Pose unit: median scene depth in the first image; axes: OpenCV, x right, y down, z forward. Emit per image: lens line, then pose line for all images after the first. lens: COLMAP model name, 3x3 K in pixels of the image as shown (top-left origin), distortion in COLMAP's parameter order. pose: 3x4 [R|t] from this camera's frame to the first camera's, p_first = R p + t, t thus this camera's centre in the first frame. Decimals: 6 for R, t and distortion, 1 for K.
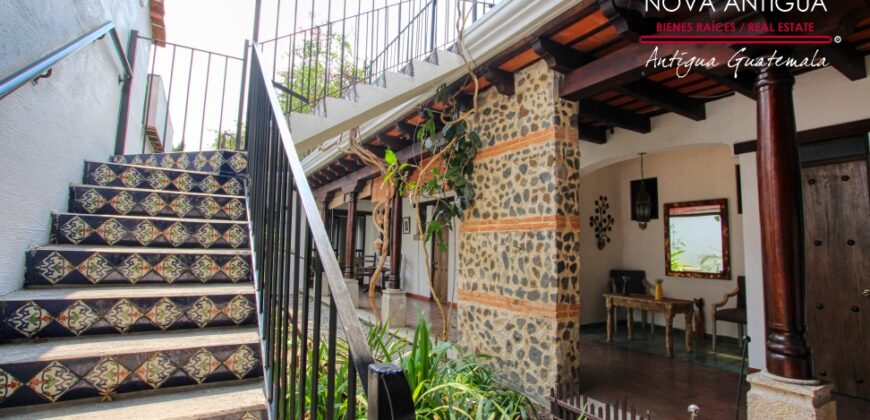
lens RADIAL K [[402.9, 0, 438.2], [0, 402.9, 211.5], [0, 0, 1]] dist [-0.037043, 0.005685]
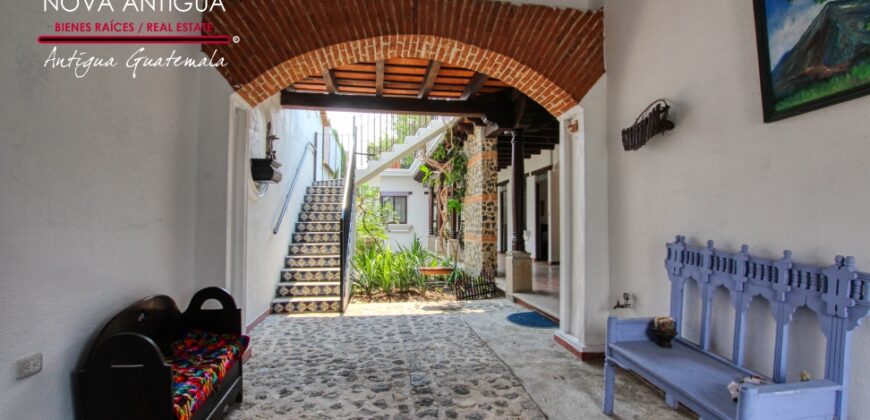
lens RADIAL K [[402.9, 0, 438.2], [0, 402.9, 211.5], [0, 0, 1]] dist [-0.037043, 0.005685]
pose [[0.925519, -0.035974, -0.376990, 0.892007], [0.056207, 0.997501, 0.042804, -0.004113], [0.374508, -0.060805, 0.925228, -1.105699]]
